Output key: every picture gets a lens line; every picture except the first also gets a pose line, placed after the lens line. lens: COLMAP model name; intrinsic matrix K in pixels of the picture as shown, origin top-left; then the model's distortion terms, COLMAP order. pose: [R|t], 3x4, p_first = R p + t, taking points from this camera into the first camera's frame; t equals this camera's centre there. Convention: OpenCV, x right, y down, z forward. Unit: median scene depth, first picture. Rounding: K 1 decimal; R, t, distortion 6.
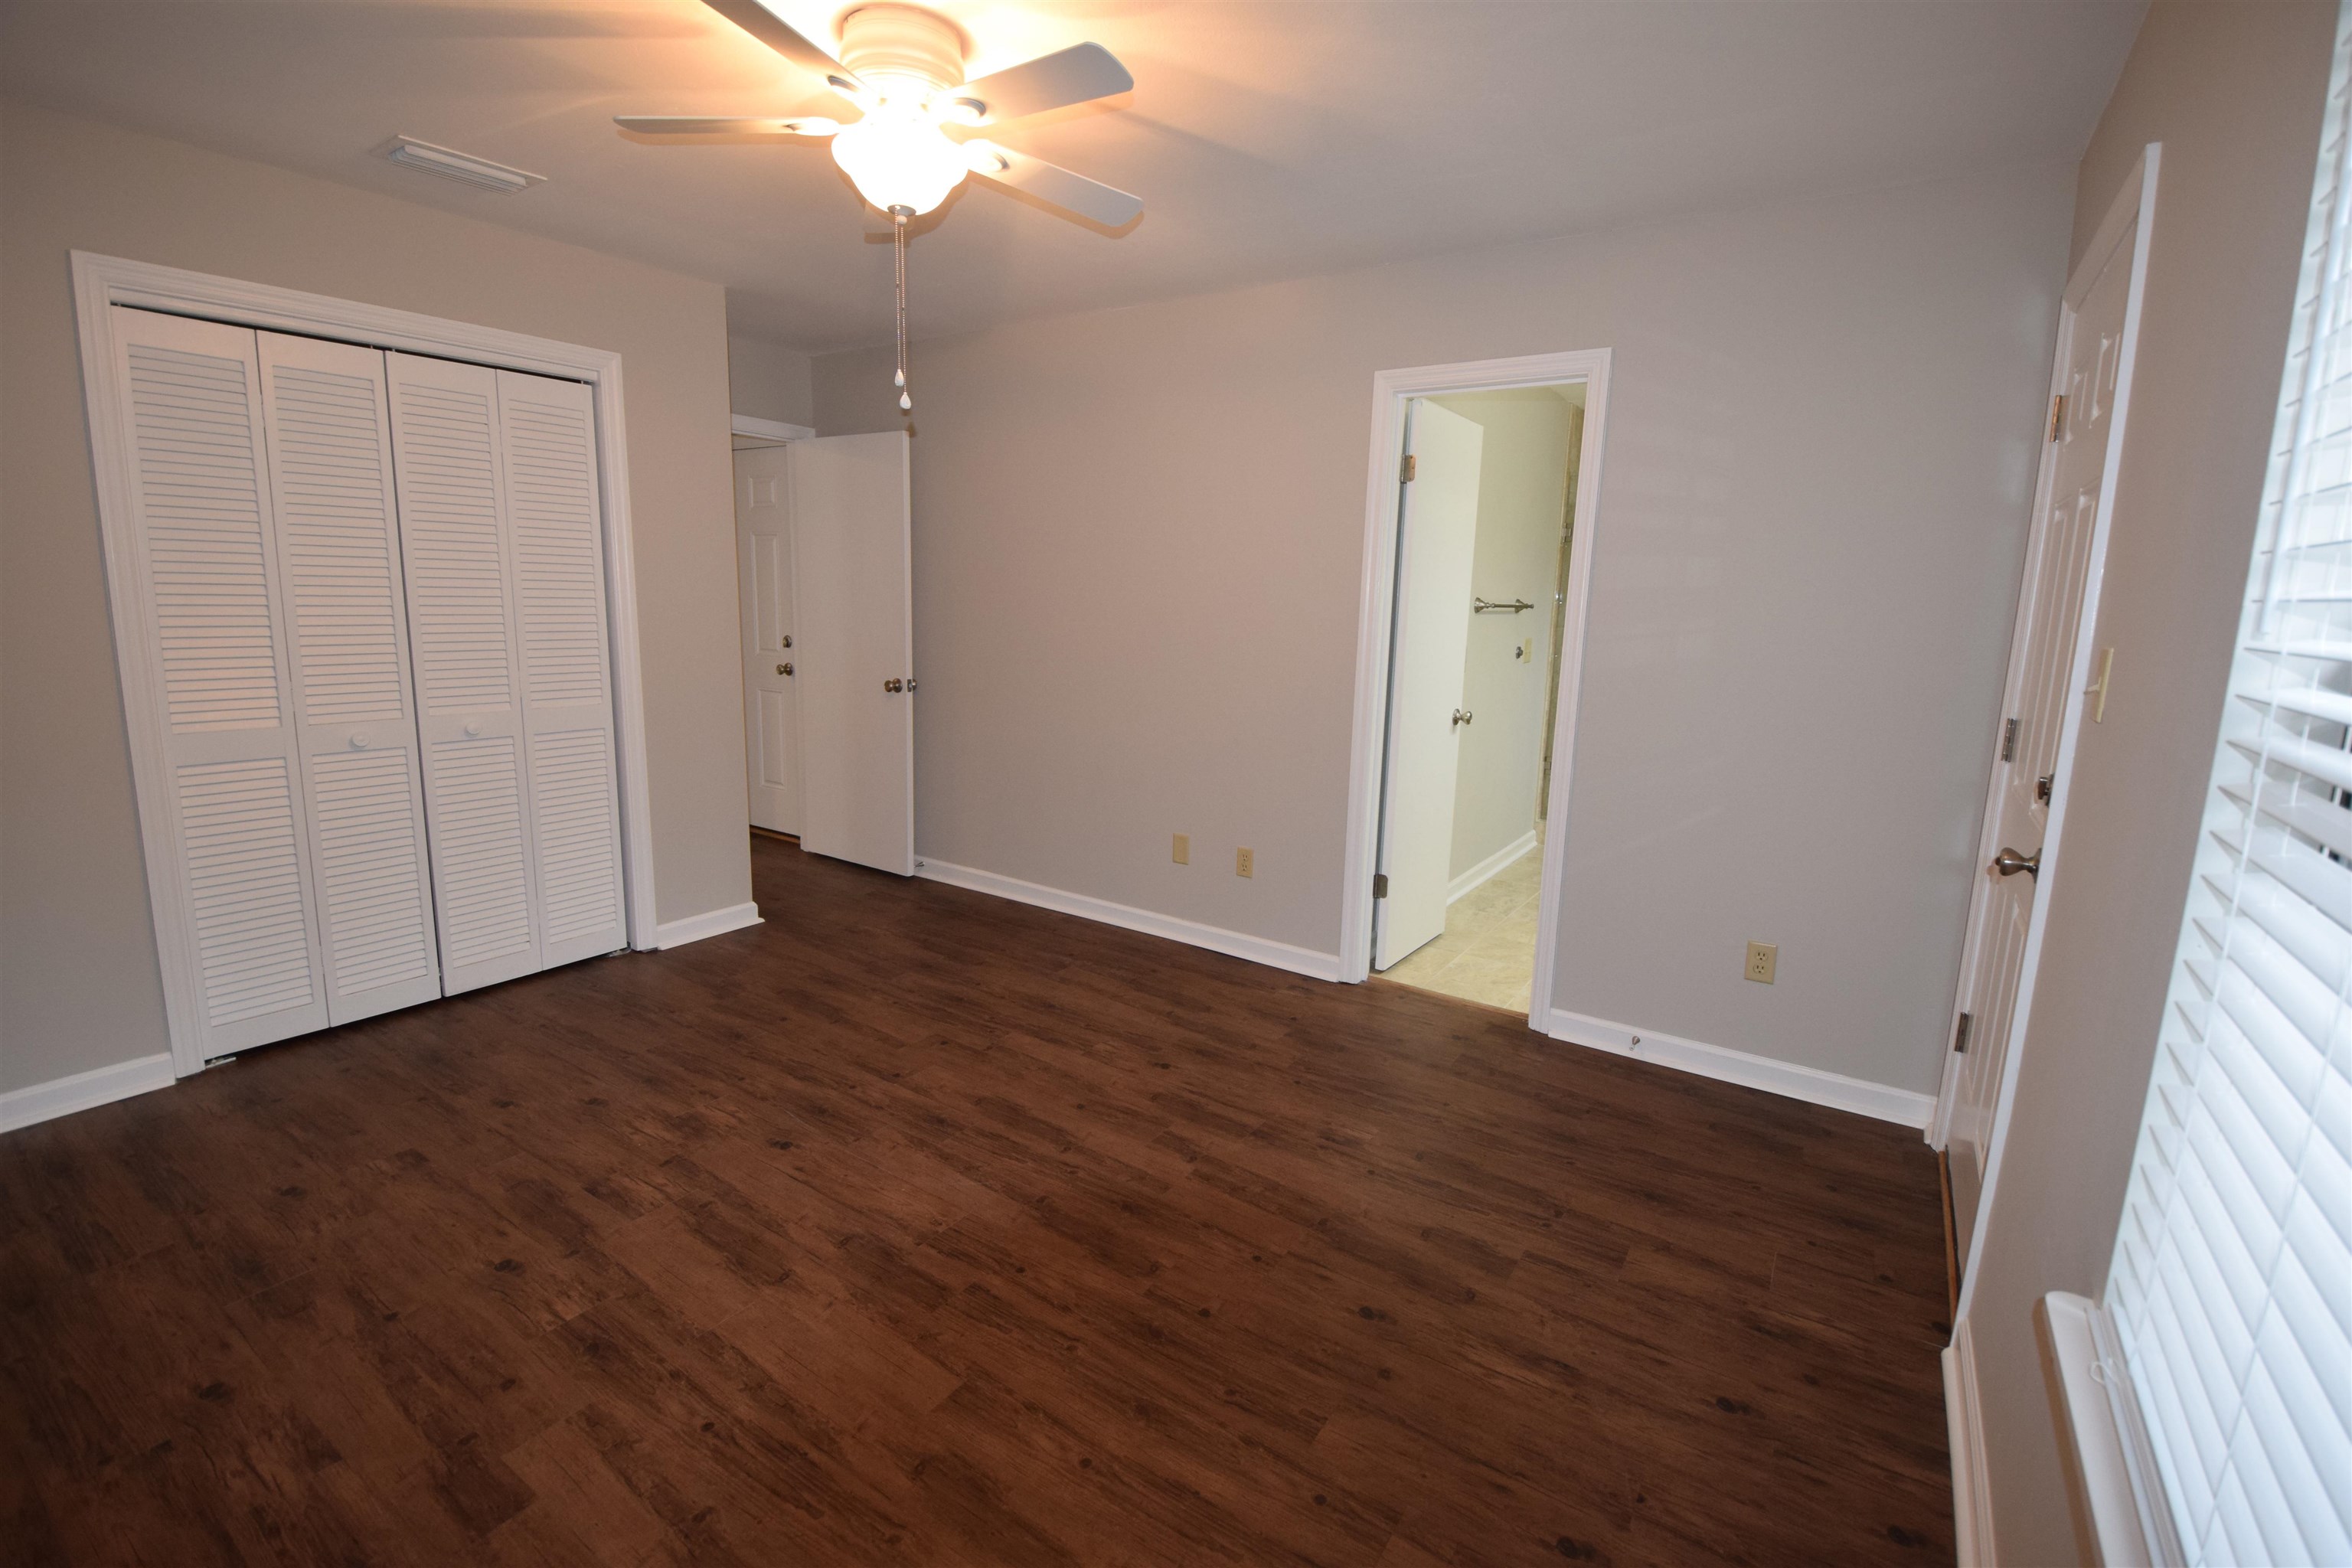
lens RADIAL K [[1053.9, 0, 1176.0], [0, 1053.9, 784.0], [0, 0, 1]] dist [-0.002455, -0.025644]
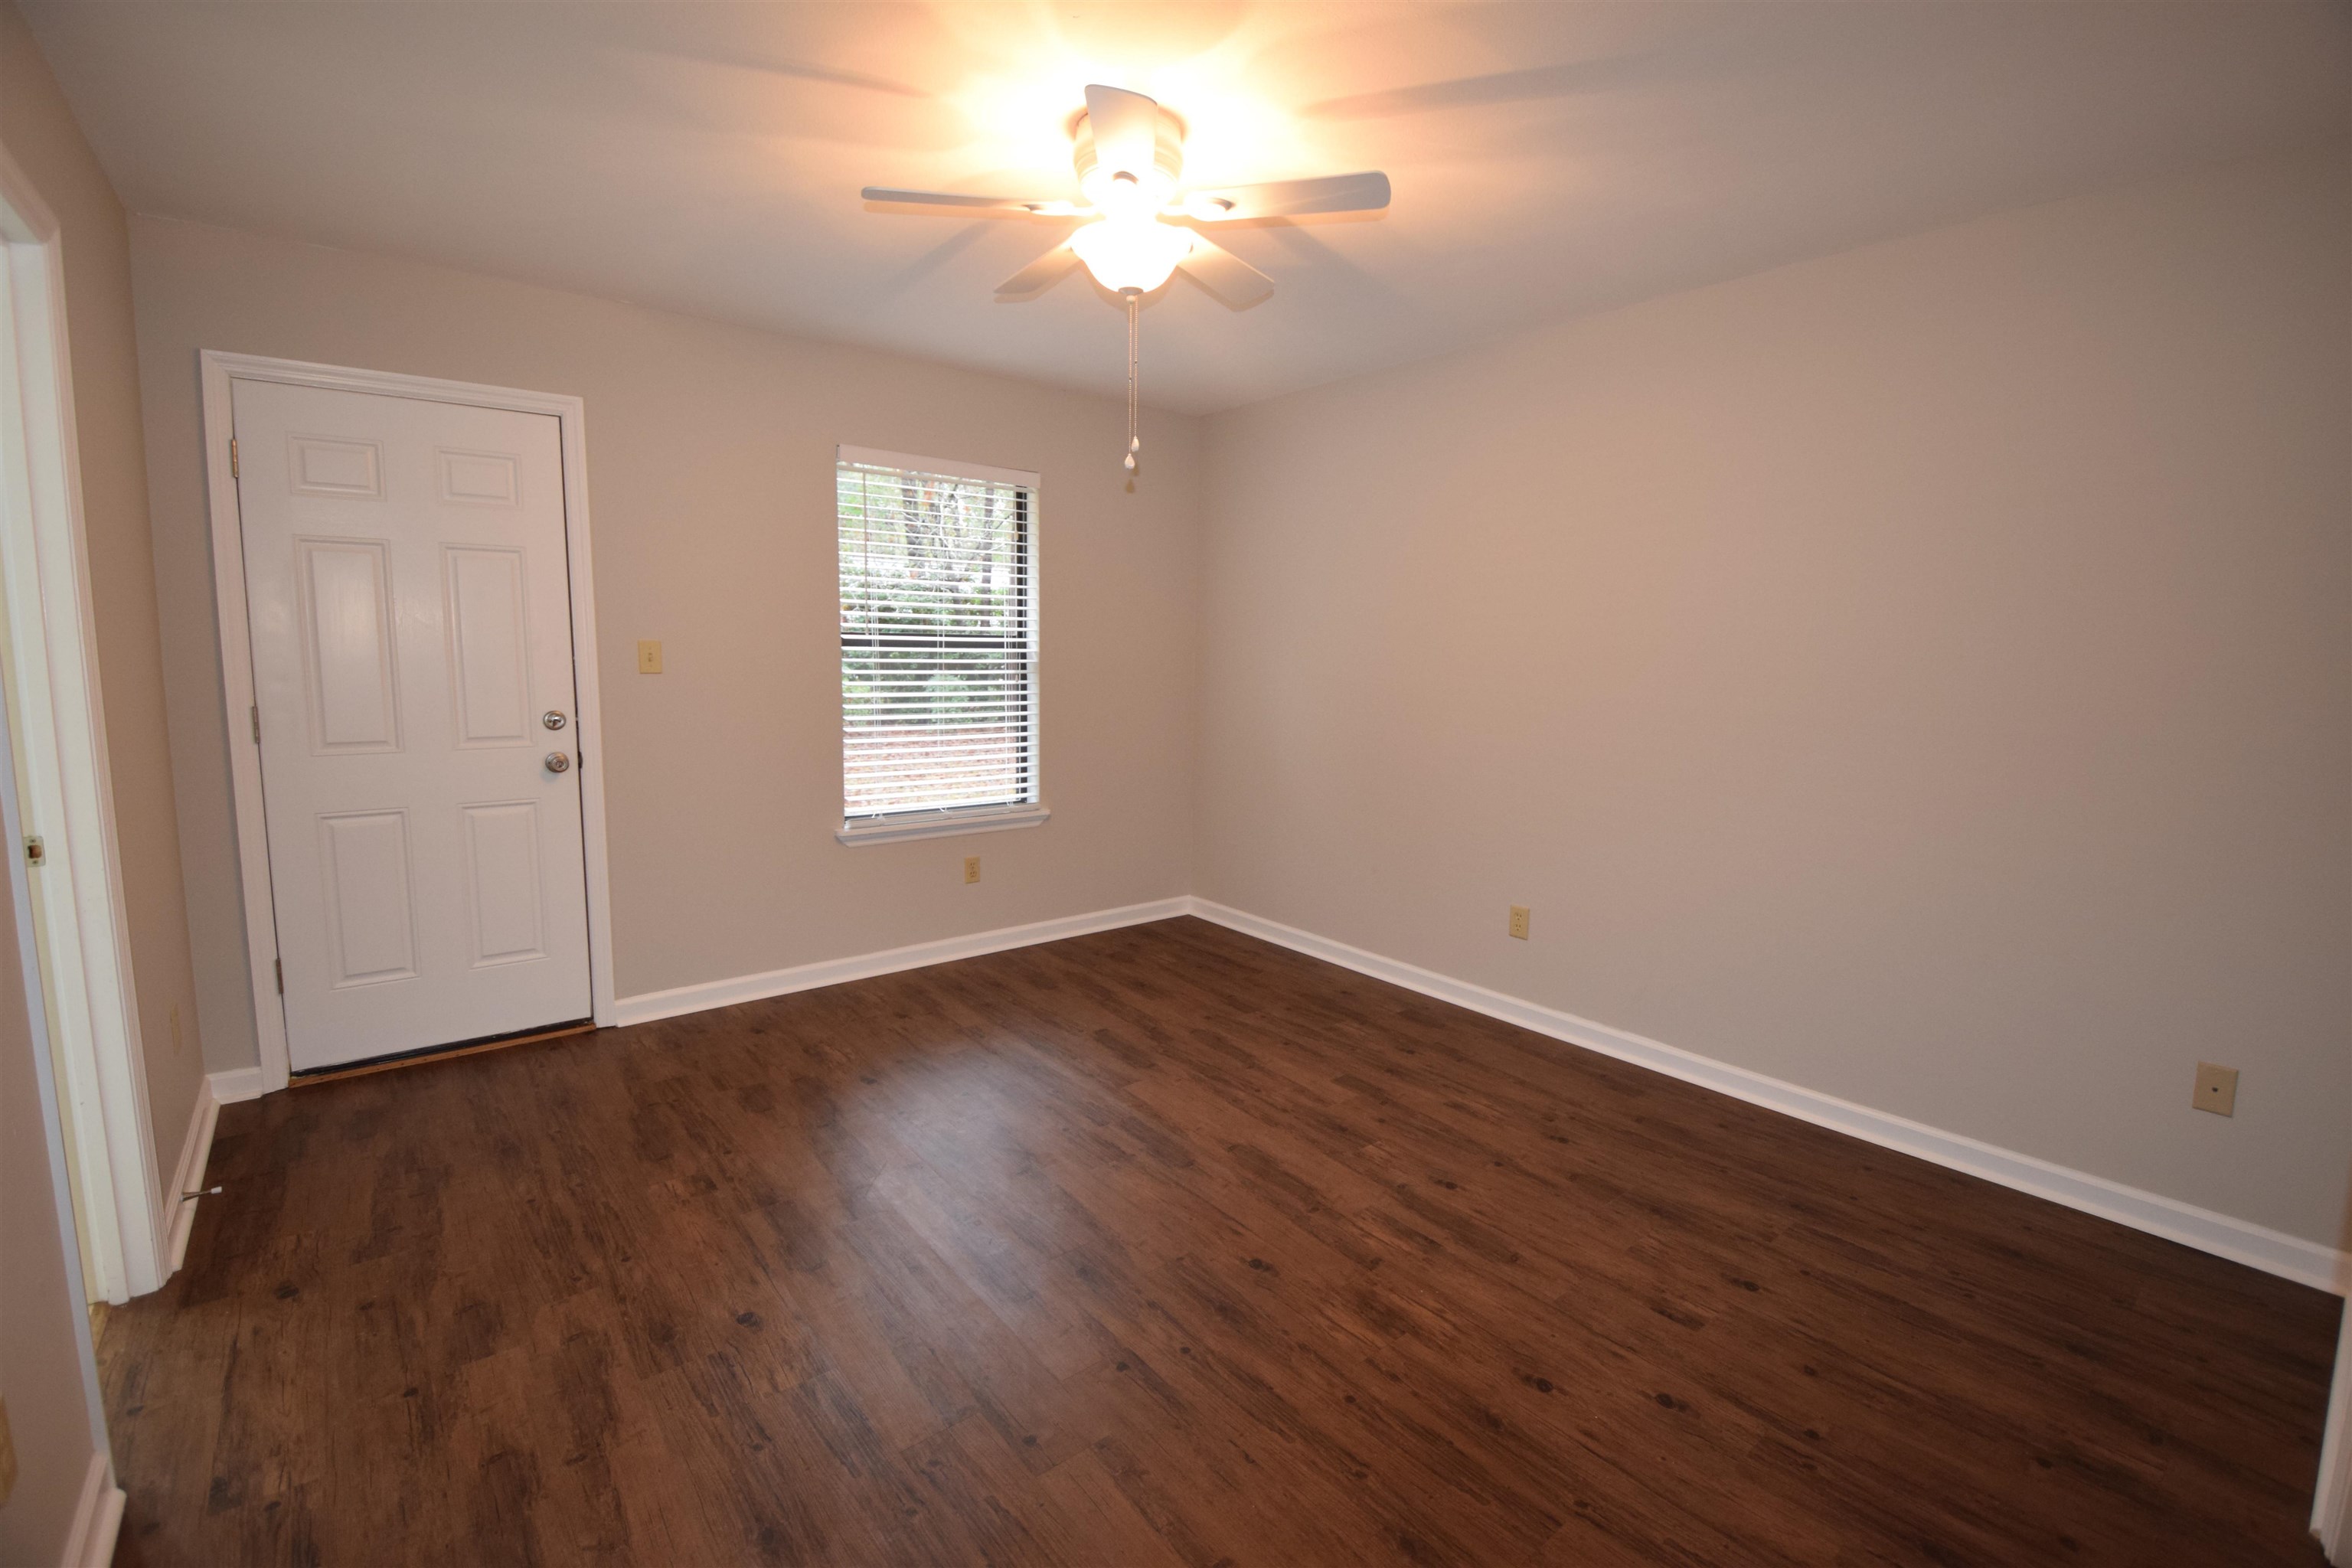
lens RADIAL K [[1053.9, 0, 1176.0], [0, 1053.9, 784.0], [0, 0, 1]] dist [-0.002455, -0.025644]
pose [[-0.956180, -0.082623, 0.280881, -0.575629], [0.006604, 0.953025, 0.302821, -0.346772], [-0.292706, 0.291406, -0.910717, 1.886940]]
